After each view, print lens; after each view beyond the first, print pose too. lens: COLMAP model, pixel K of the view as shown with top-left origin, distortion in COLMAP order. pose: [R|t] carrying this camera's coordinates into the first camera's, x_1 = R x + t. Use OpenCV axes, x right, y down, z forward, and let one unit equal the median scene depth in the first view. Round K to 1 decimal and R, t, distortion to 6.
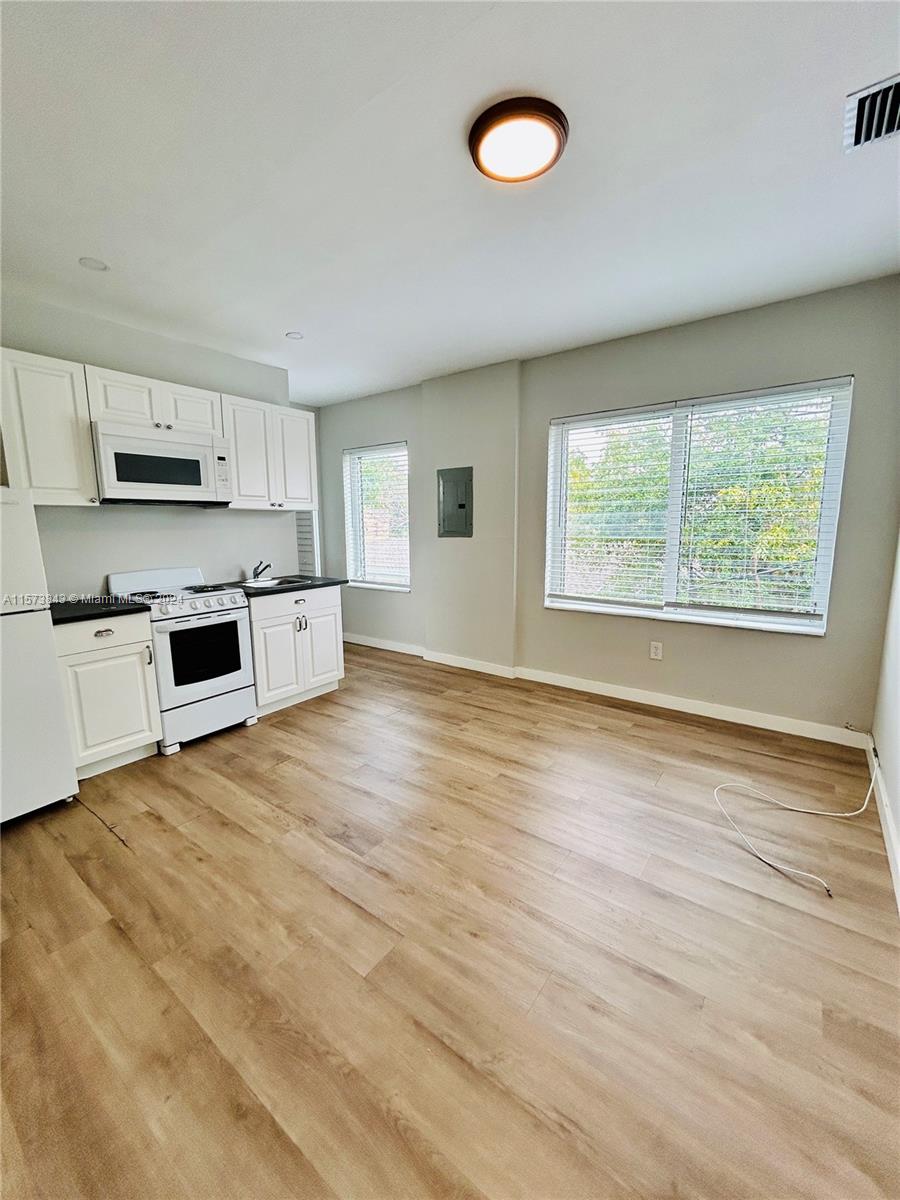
lens RADIAL K [[481.6, 0, 451.6], [0, 481.6, 597.9], [0, 0, 1]] dist [-0.002913, 0.000568]
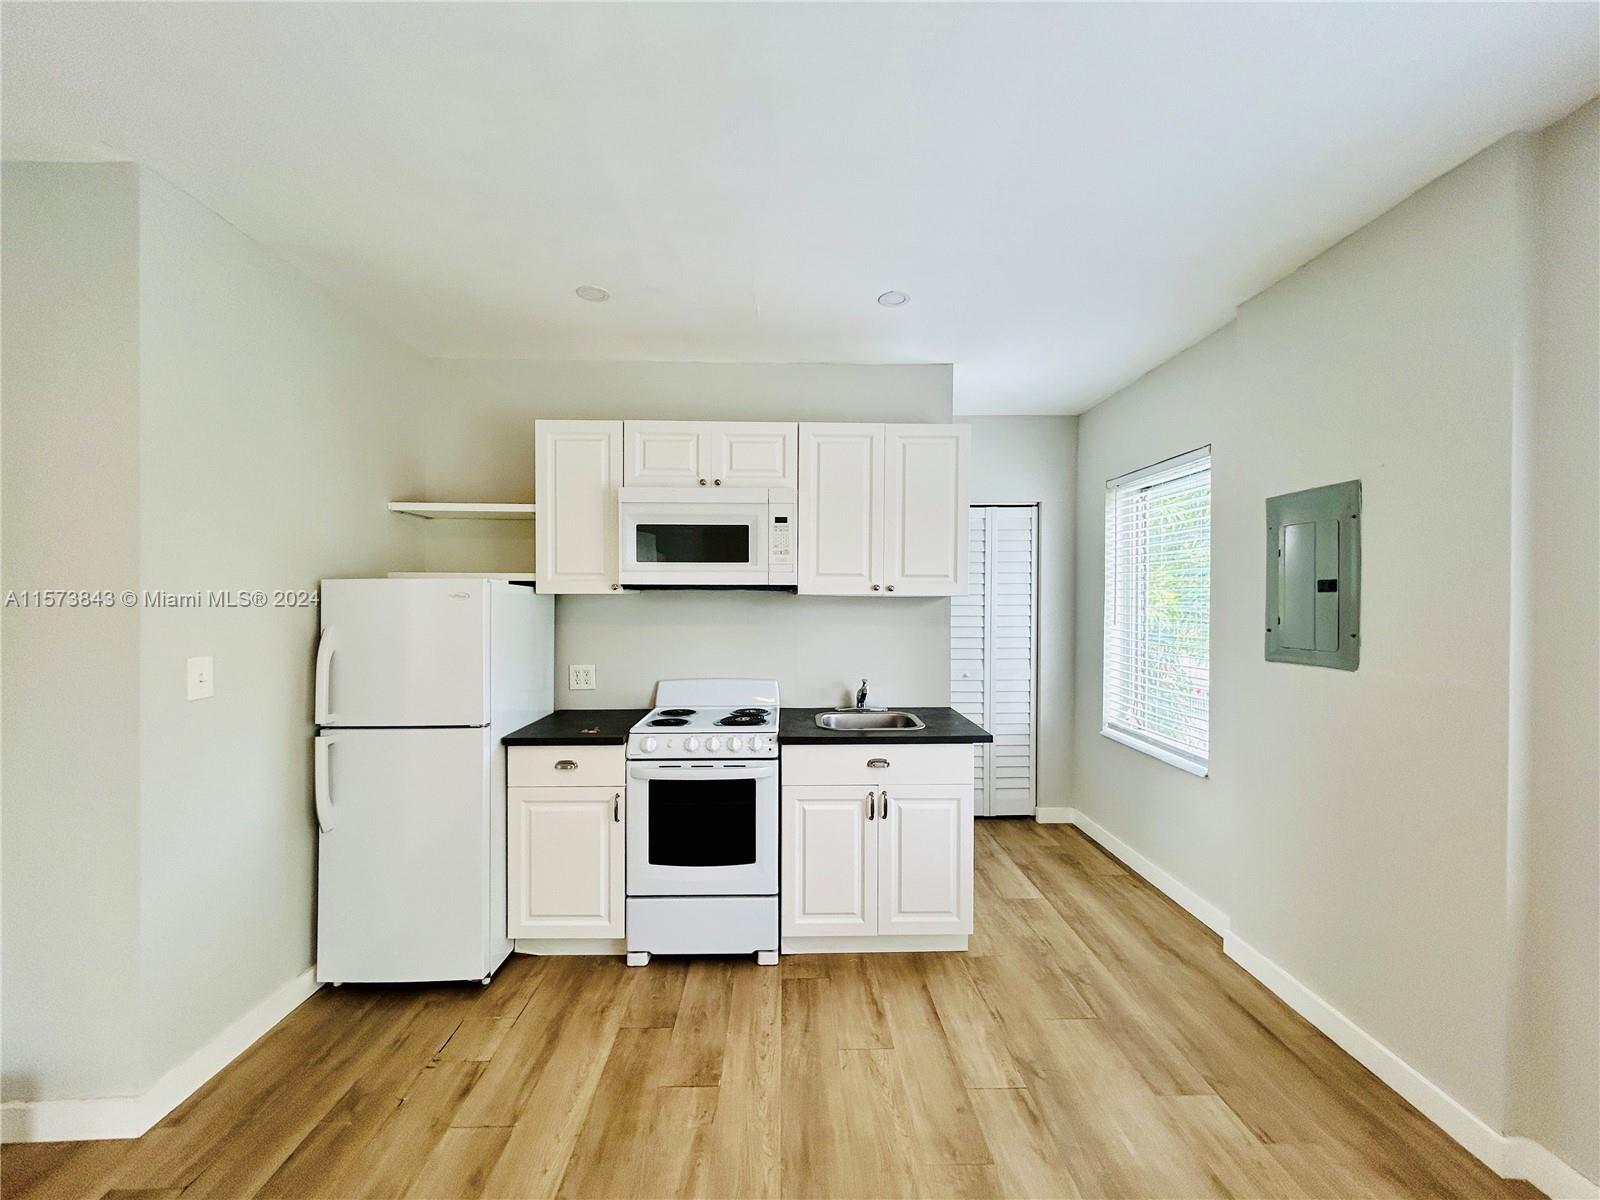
lens RADIAL K [[642.2, 0, 798.7], [0, 642.2, 602.0], [0, 0, 1]] dist [-0.002913, 0.000568]
pose [[0.614381, 0.015933, -0.788849, 0.216045], [-0.129892, 0.988197, -0.081204, -0.112644], [0.778244, 0.152355, 0.609199, 0.507079]]
